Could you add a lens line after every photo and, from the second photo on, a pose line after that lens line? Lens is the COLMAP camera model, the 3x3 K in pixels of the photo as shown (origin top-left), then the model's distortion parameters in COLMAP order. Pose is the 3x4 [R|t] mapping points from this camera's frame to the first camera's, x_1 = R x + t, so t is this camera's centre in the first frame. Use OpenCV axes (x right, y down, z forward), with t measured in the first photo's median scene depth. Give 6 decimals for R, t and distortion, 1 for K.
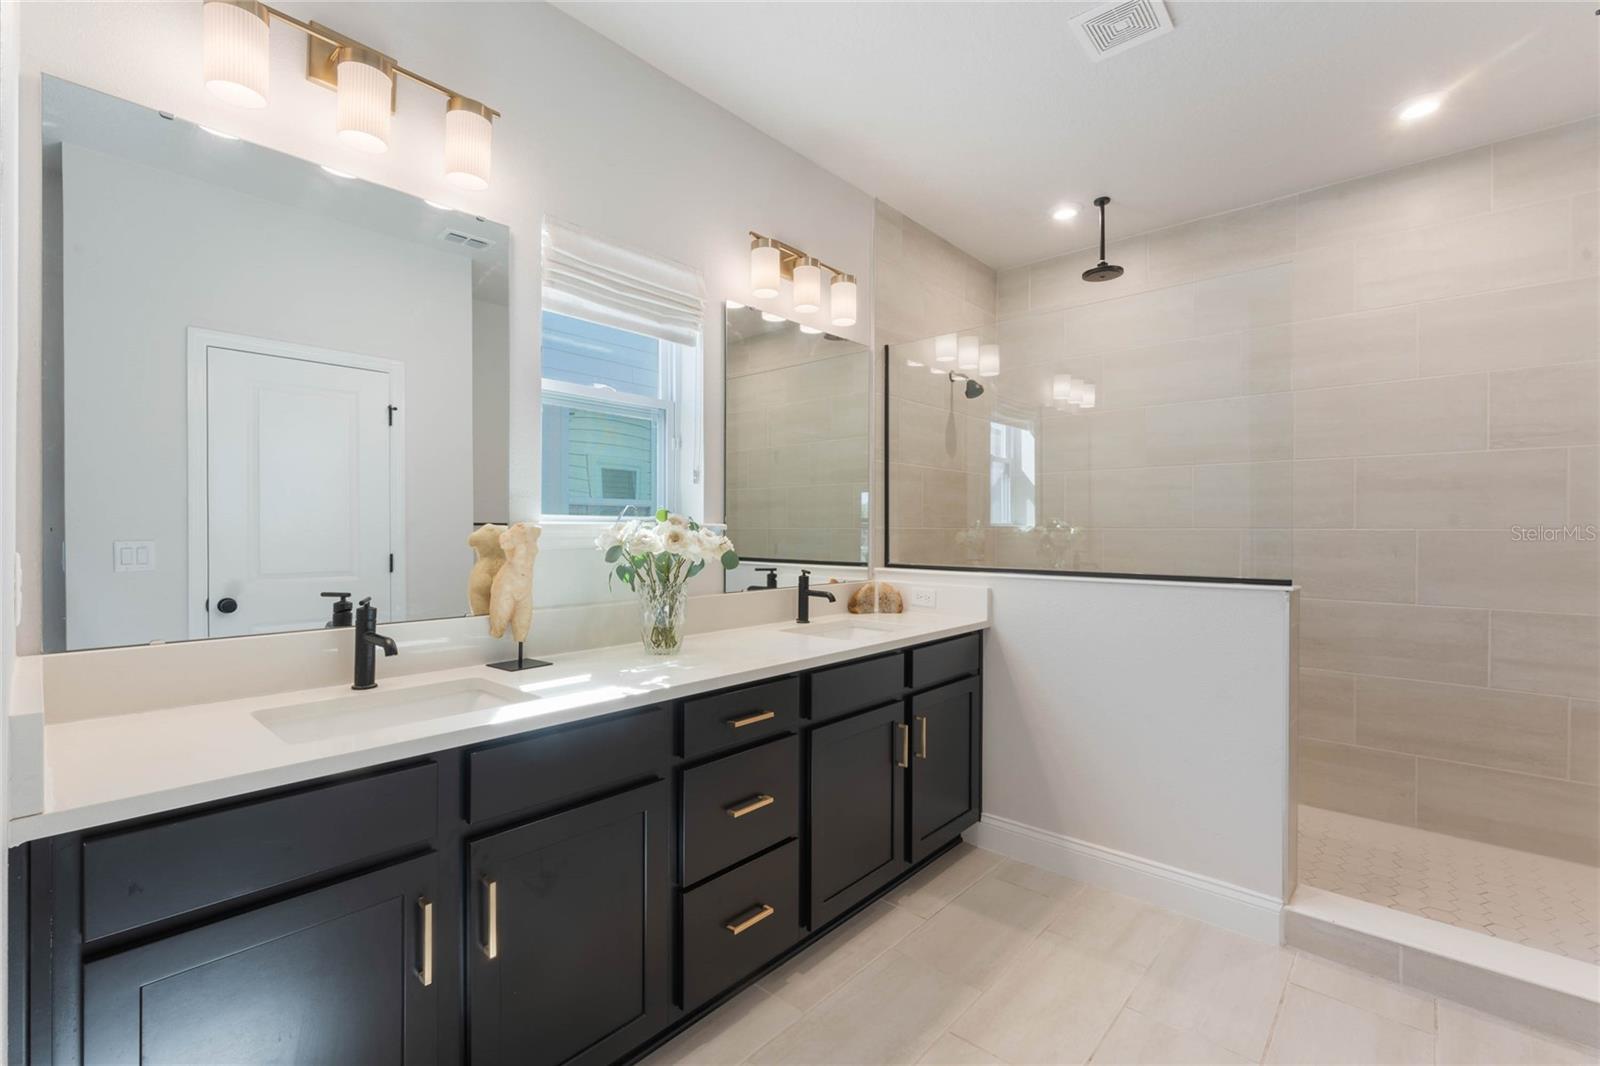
lens RADIAL K [[689.3, 0, 817.1], [0, 689.3, 525.7], [0, 0, 1]] dist [0.001263, 0.000398]
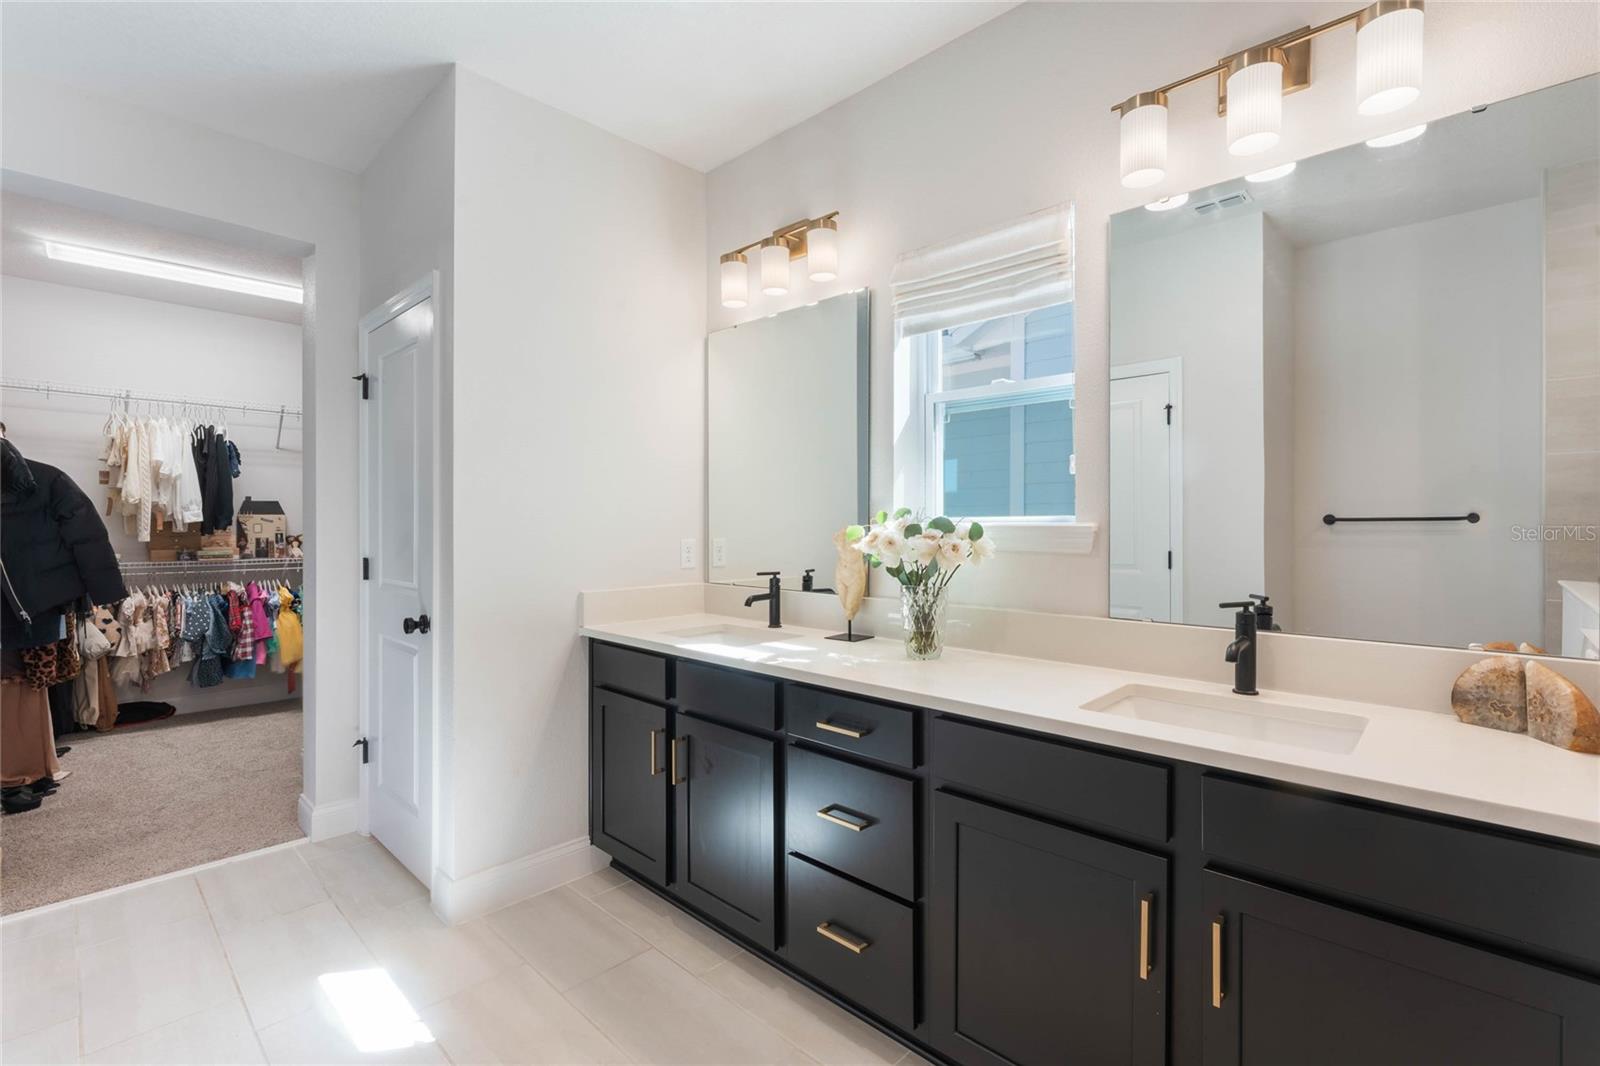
lens RADIAL K [[689.3, 0, 800.1], [0, 689.3, 536.8], [0, 0, 1]] dist [0.001263, 0.000398]
pose [[-0.017180, 0.008748, -0.999814, 0.757582], [0.000635, 0.999962, 0.008738, 0.006208], [0.999852, -0.000485, -0.017185, 0.851690]]
